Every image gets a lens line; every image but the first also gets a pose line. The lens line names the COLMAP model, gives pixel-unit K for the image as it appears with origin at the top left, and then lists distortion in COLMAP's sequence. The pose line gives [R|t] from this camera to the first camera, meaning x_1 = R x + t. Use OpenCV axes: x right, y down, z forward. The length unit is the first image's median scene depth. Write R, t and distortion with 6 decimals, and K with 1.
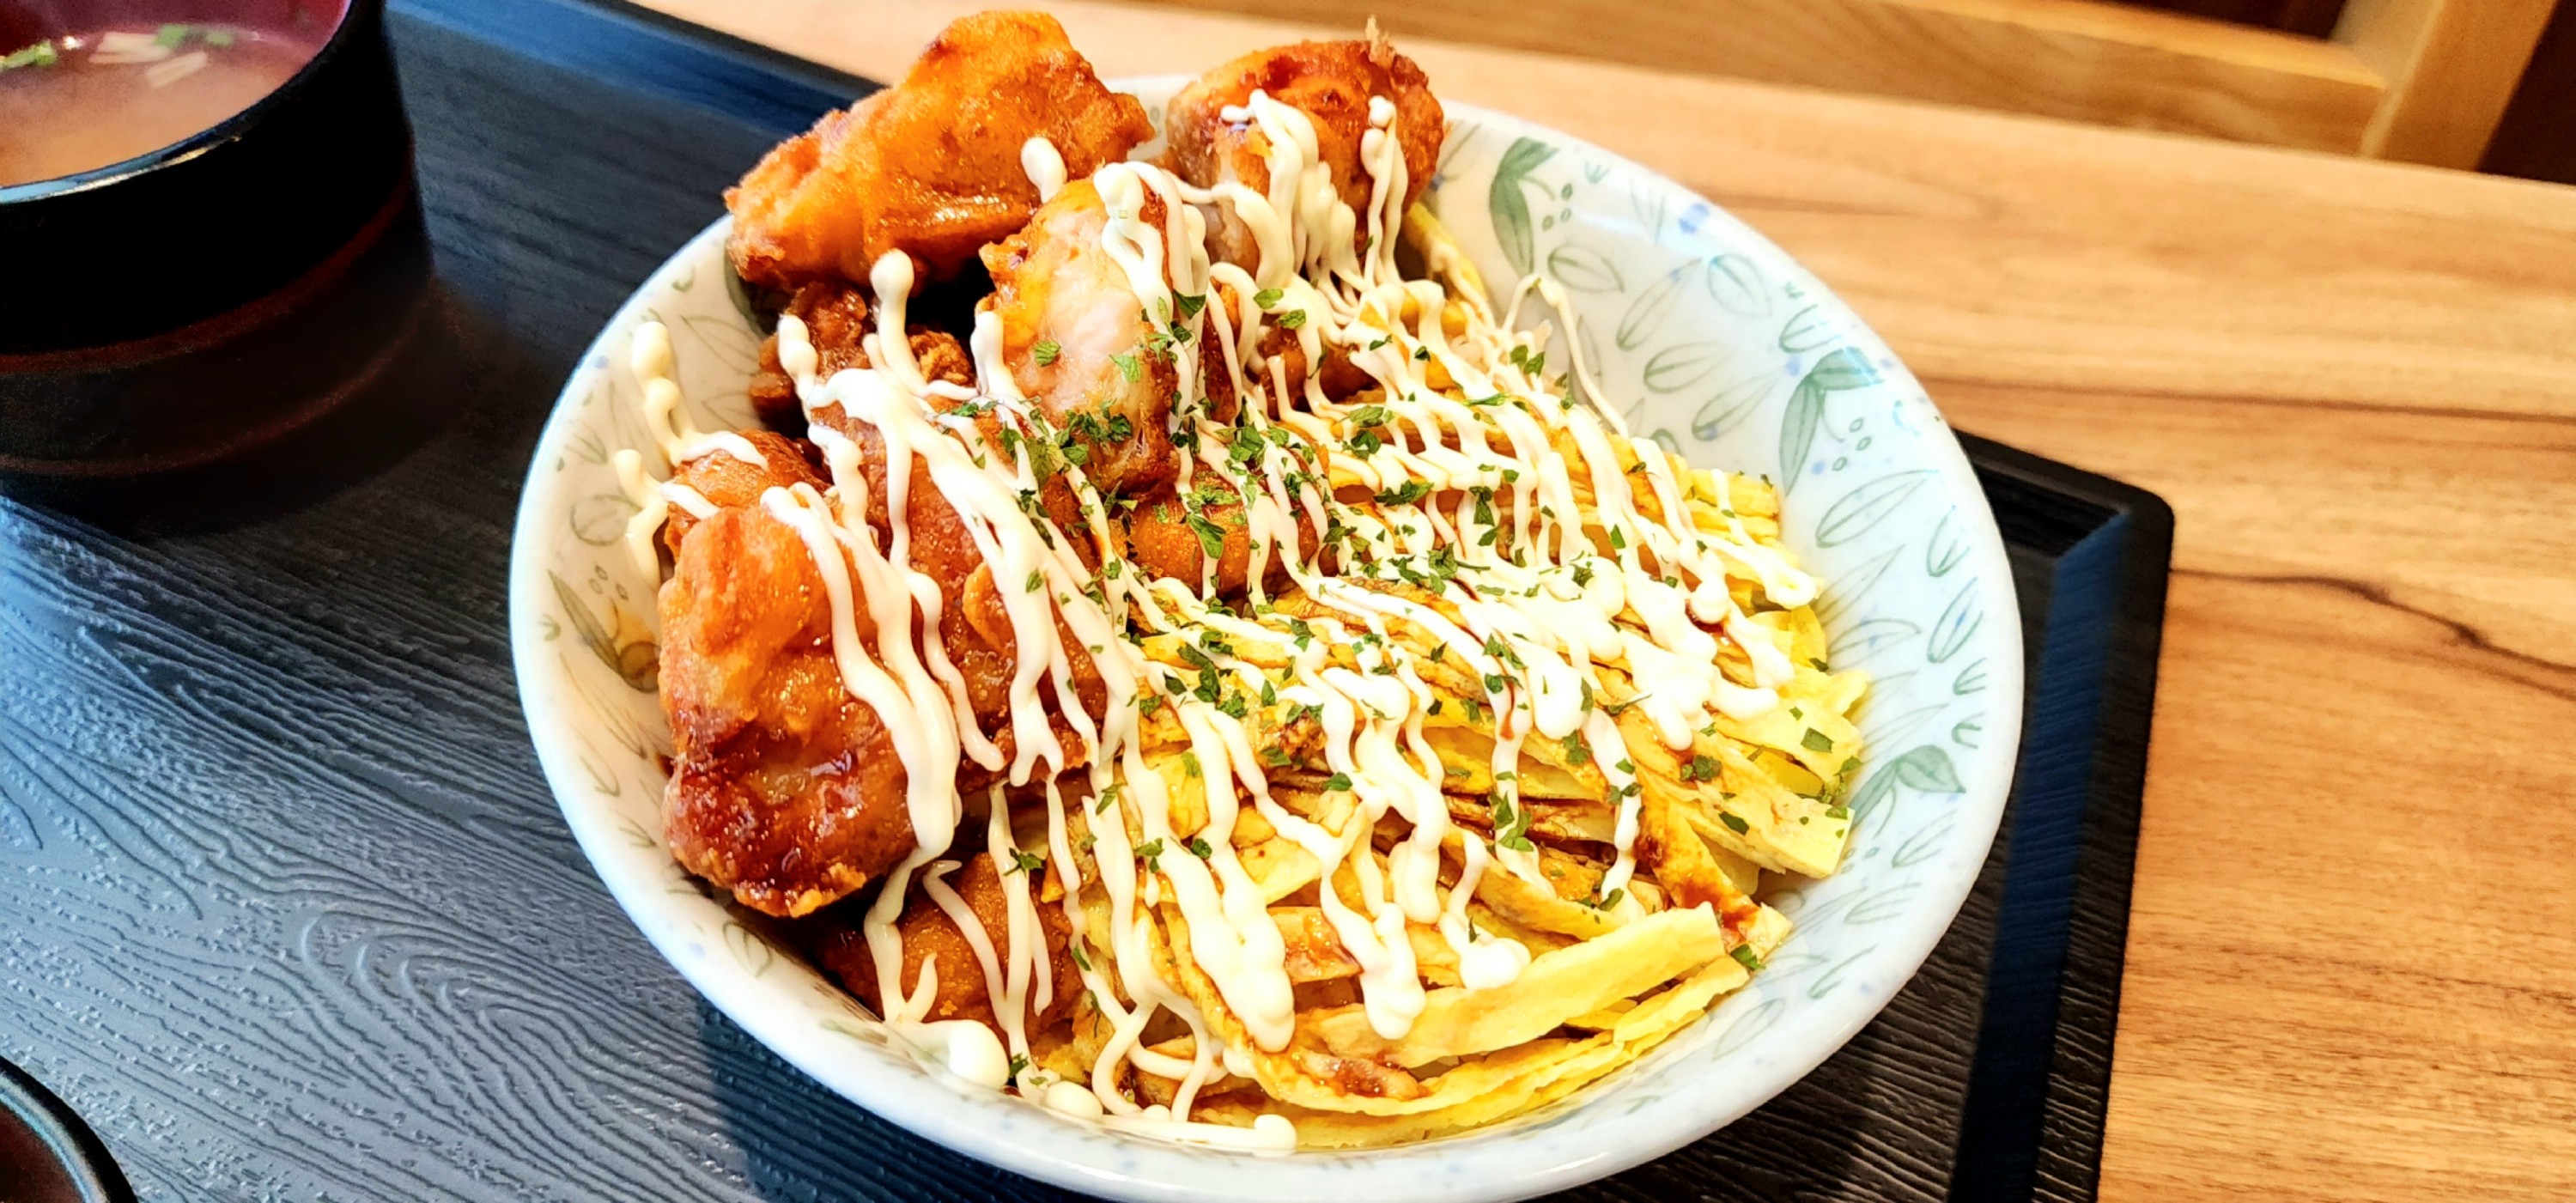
lens RADIAL K [[1634.3, 0, 1339.1], [0, 1634.3, 594.0], [0, 0, 1]] dist [-0.028457, -0.004476]
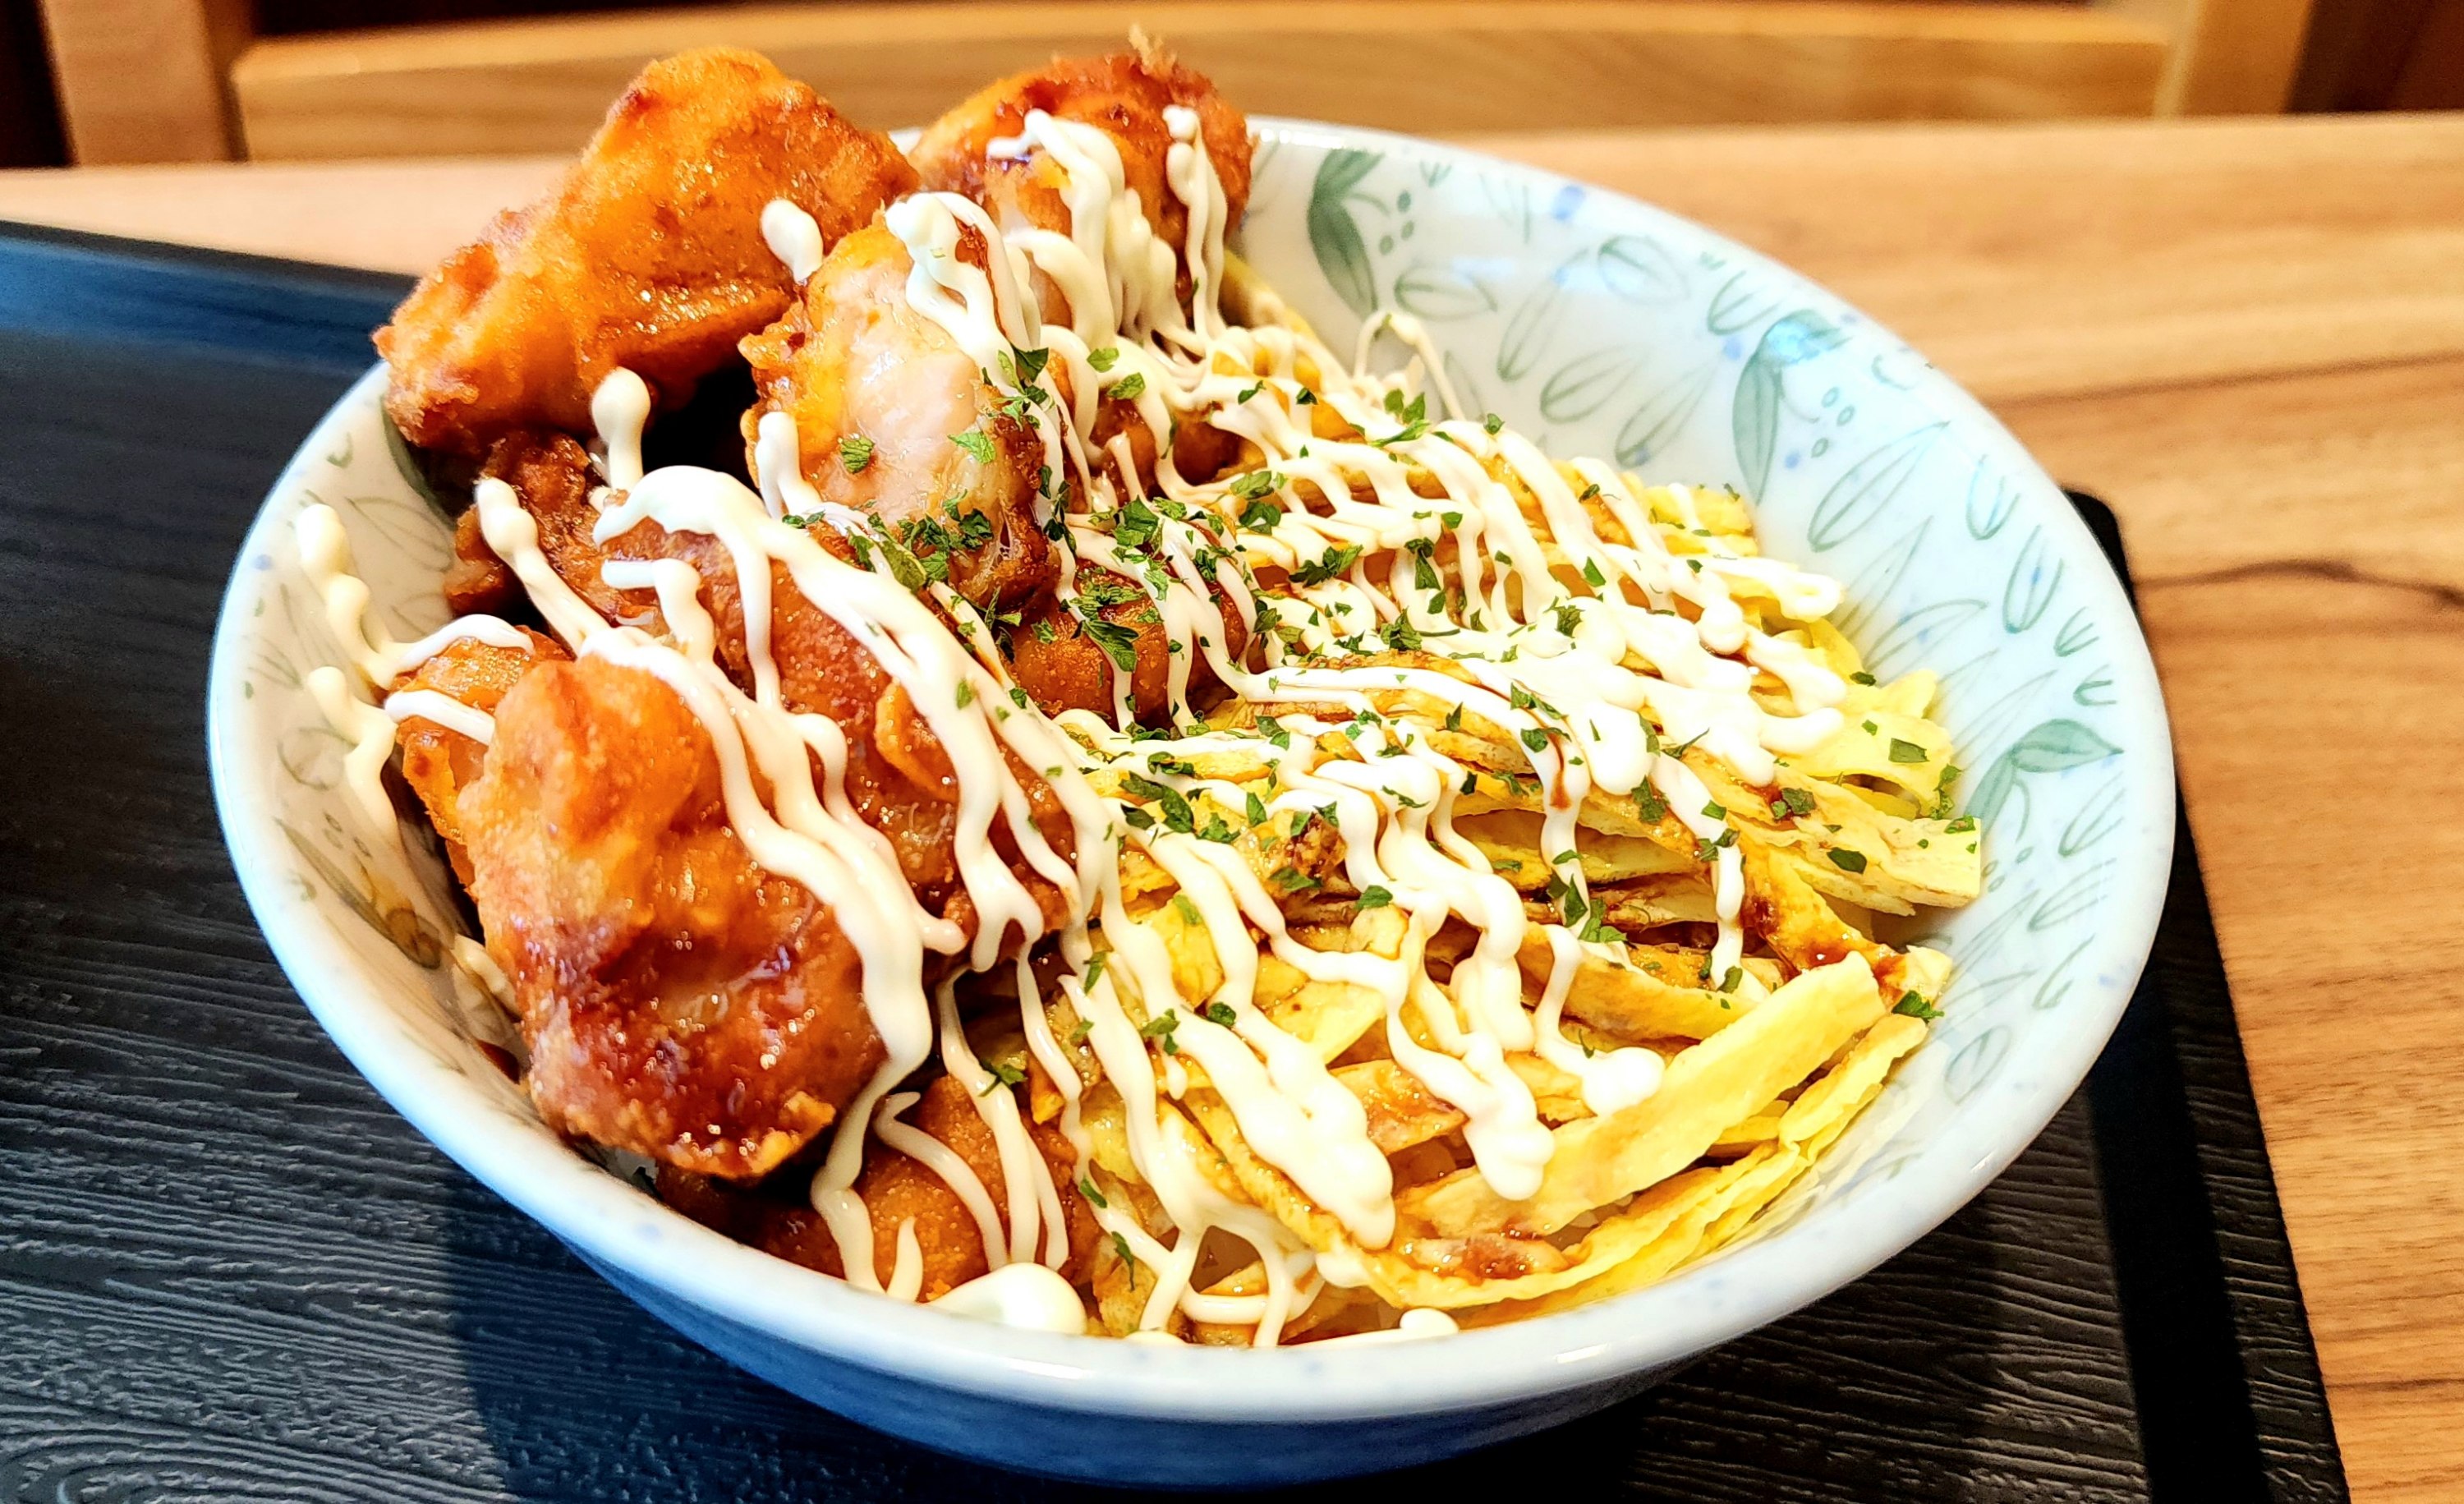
lens RADIAL K [[2045.4, 0, 1235.5], [0, 2045.4, 759.5], [0, 0, 1]] dist [-0.036541, 0.012970]
pose [[0.972900, -0.185553, 0.137970, -0.166887], [0.195167, 0.978954, -0.059652, 0.086264], [-0.123998, 0.084963, 0.988638, 0.038782]]
